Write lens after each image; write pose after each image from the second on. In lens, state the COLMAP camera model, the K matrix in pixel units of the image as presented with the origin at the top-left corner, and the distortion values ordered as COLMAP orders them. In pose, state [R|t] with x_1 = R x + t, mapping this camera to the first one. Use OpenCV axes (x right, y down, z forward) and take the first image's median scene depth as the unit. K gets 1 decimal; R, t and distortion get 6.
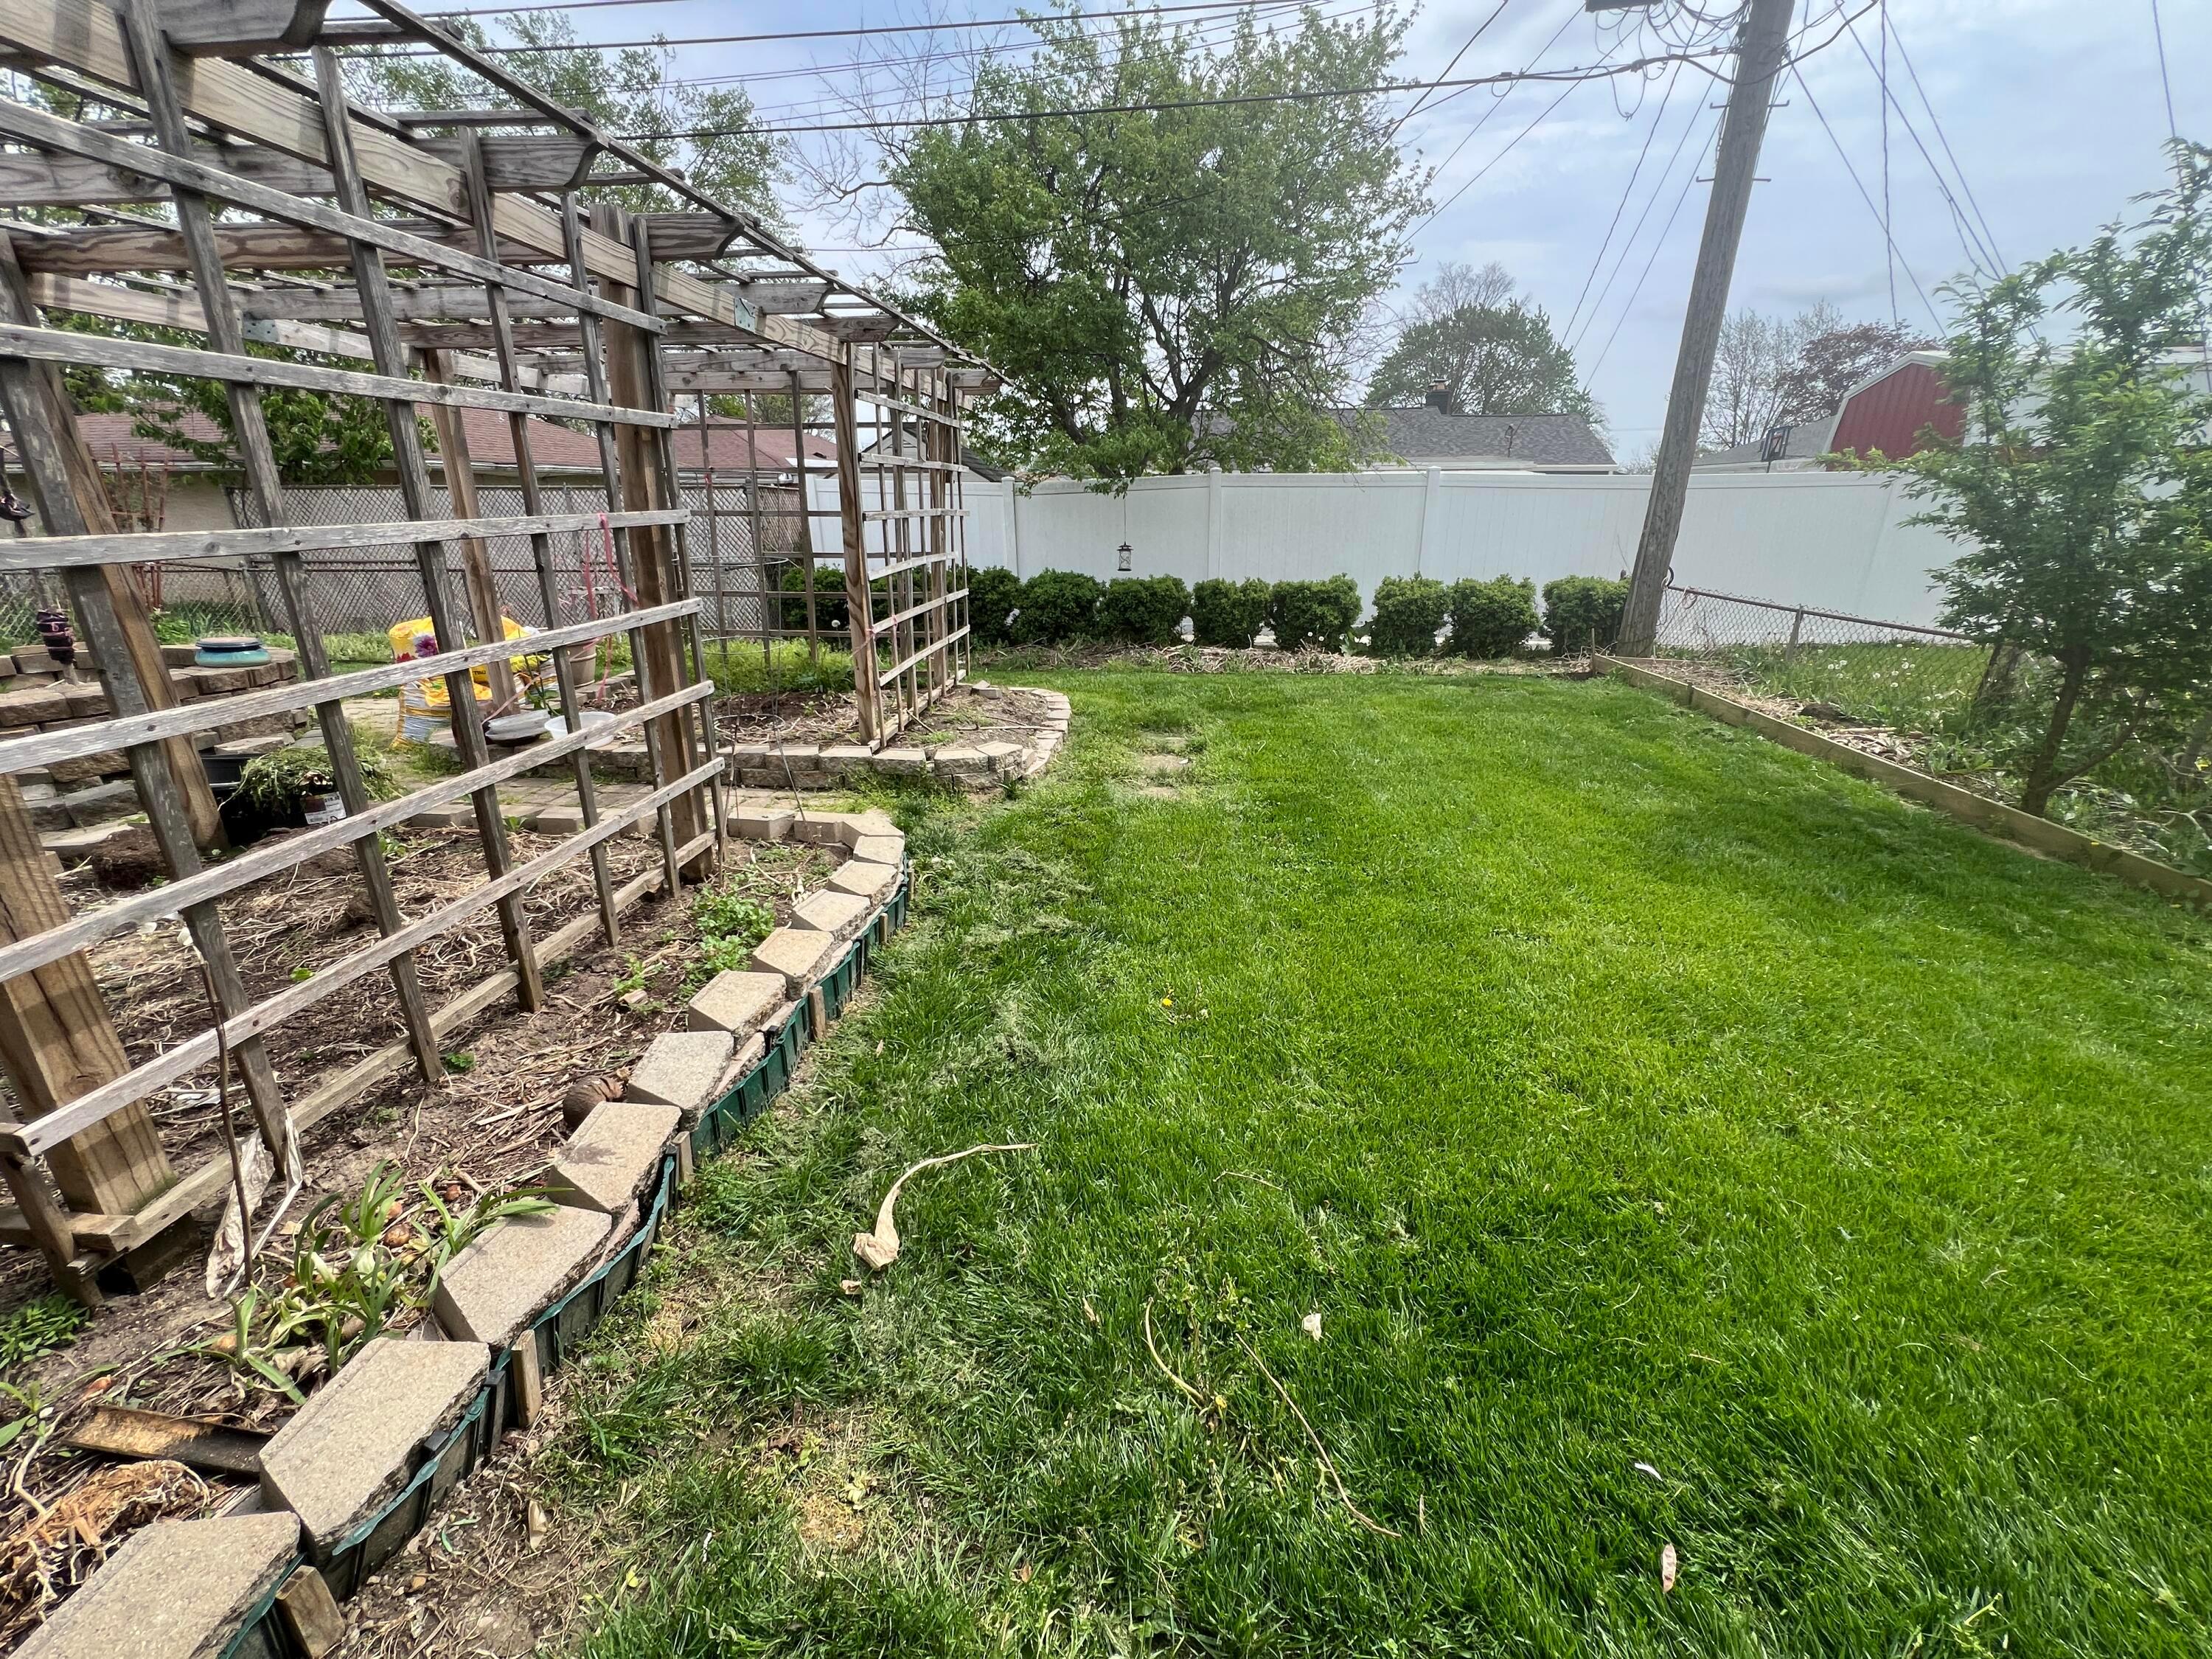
lens RADIAL K [[888.5, 0, 1104.0], [0, 888.5, 824.6], [0, 0, 1]] dist [0.000582, 0.000794]
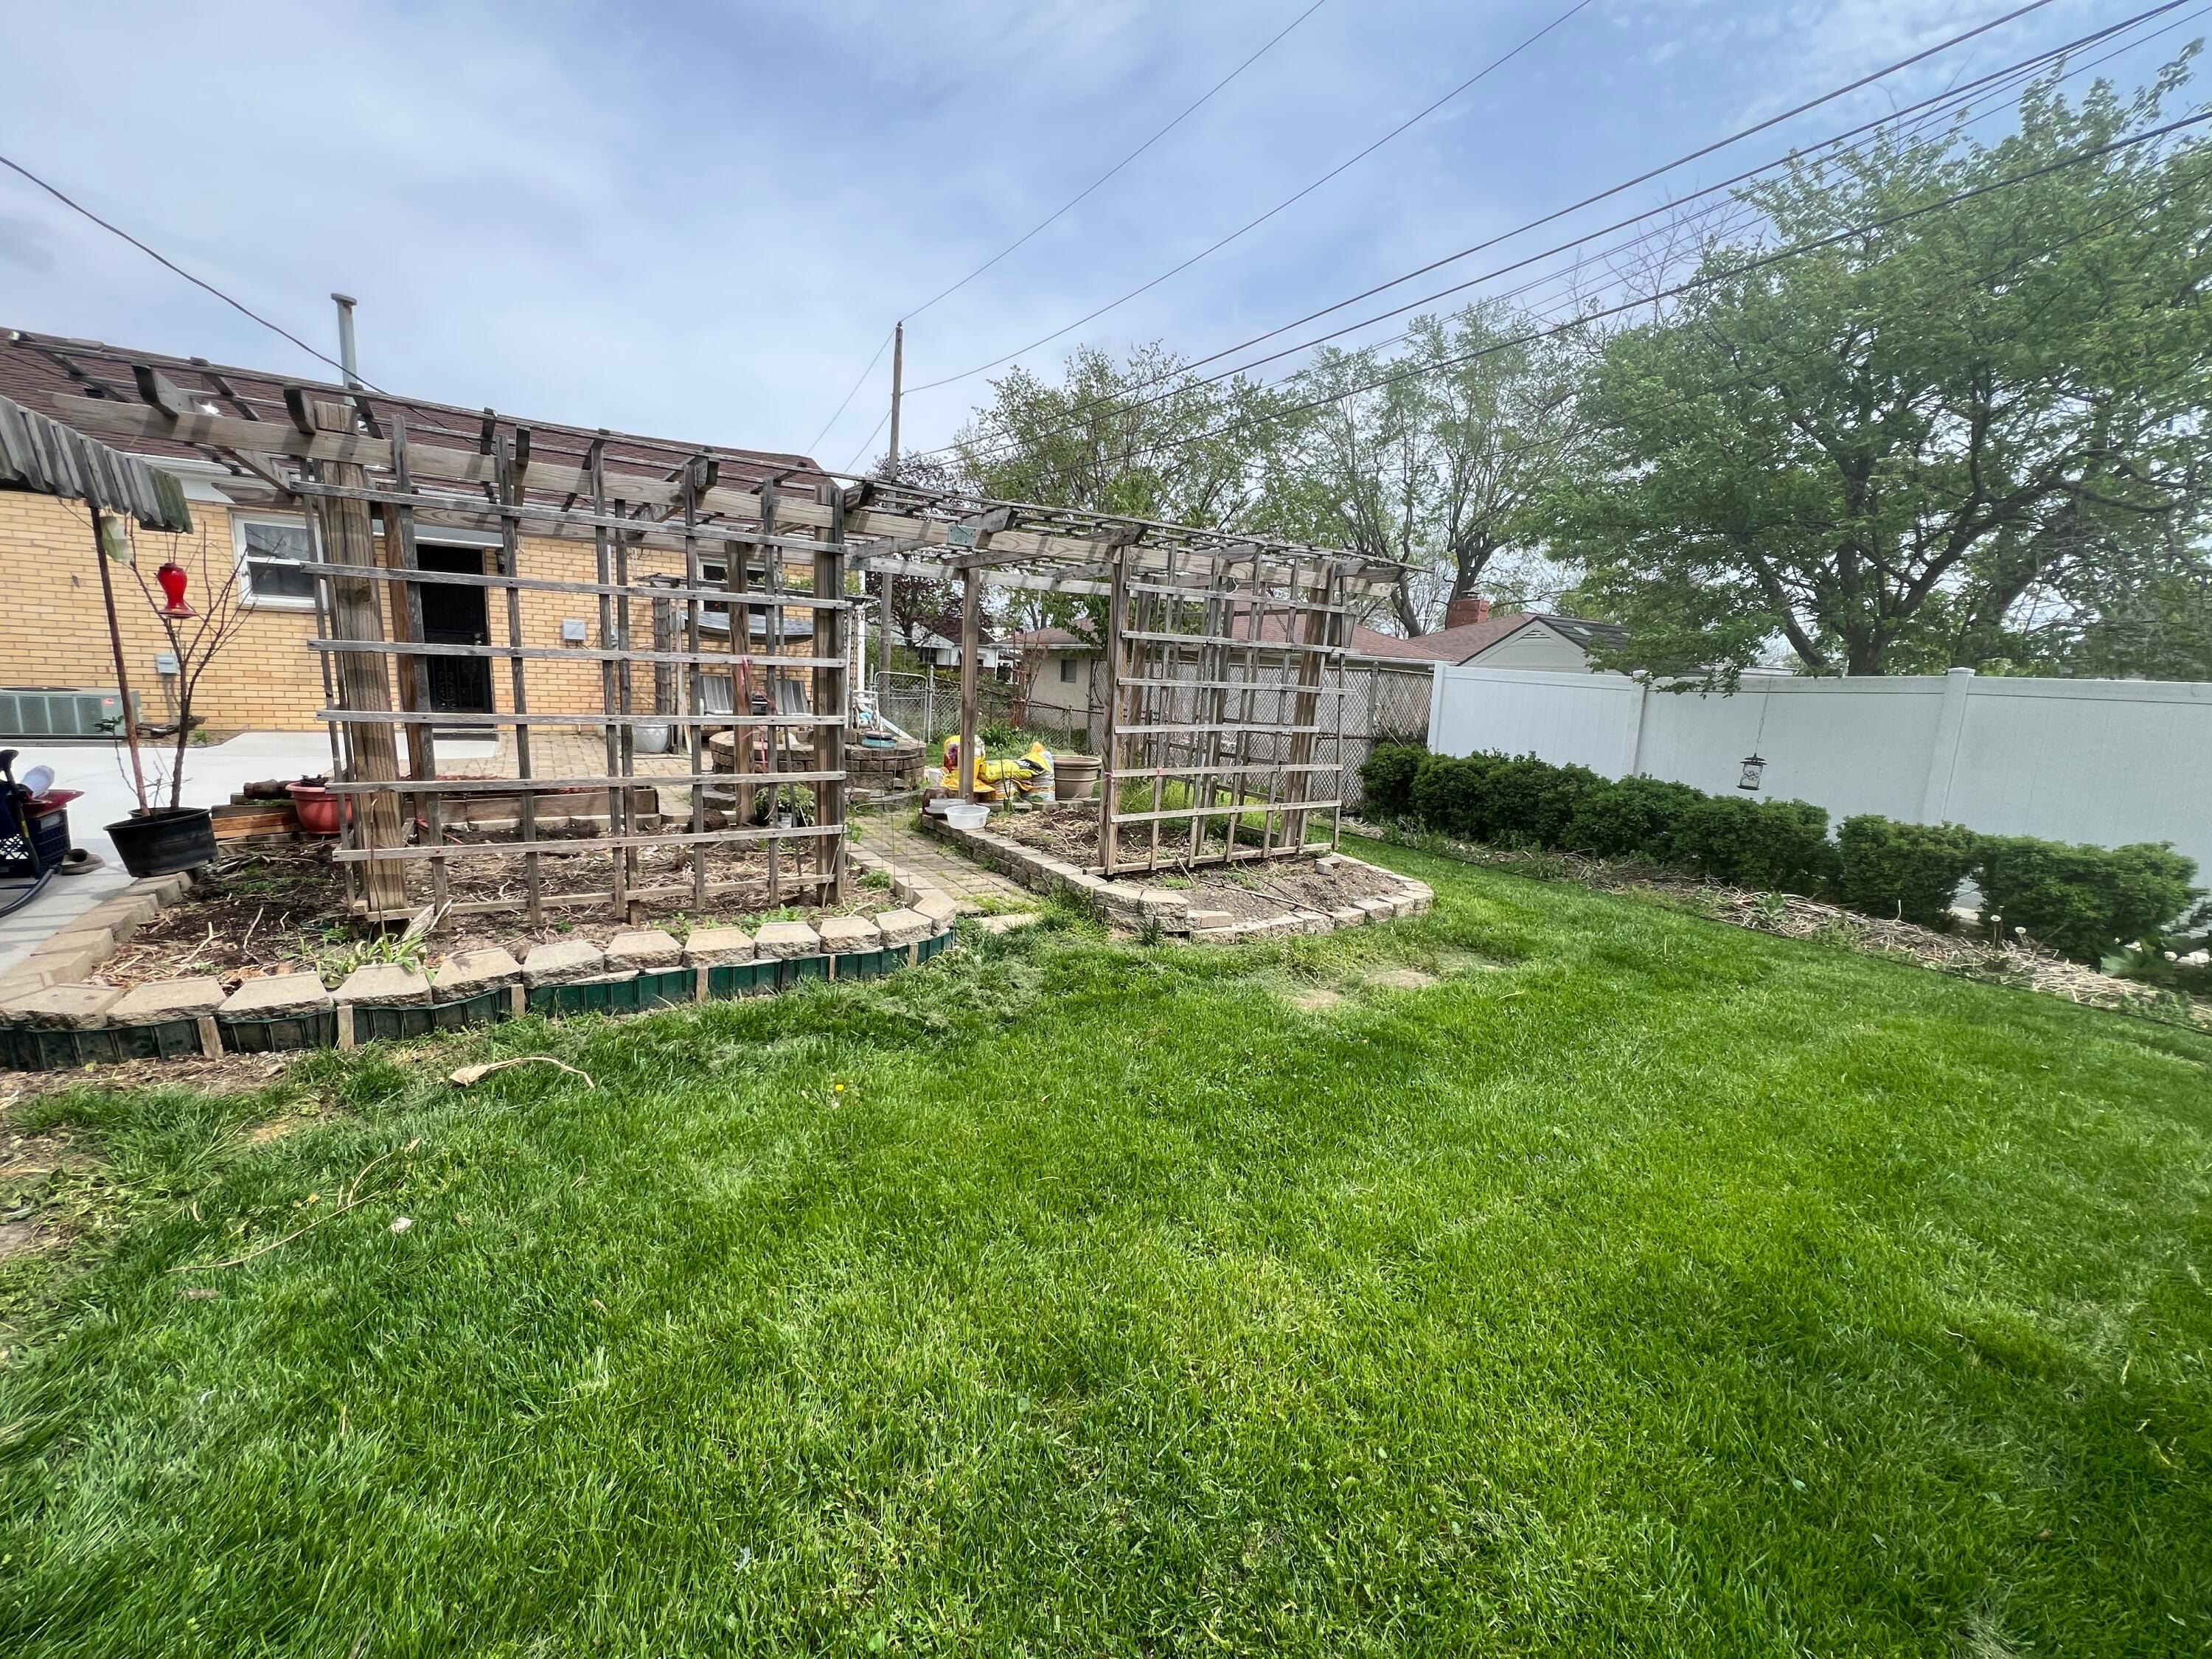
lens RADIAL K [[888.5, 0, 1104.0], [0, 888.5, 824.6], [0, 0, 1]] dist [0.000582, 0.000794]
pose [[0.615762, 0.169646, -0.769453, 0.640796], [-0.319055, 0.946589, -0.046627, -0.097964], [0.720445, 0.274209, 0.637000, 0.266467]]
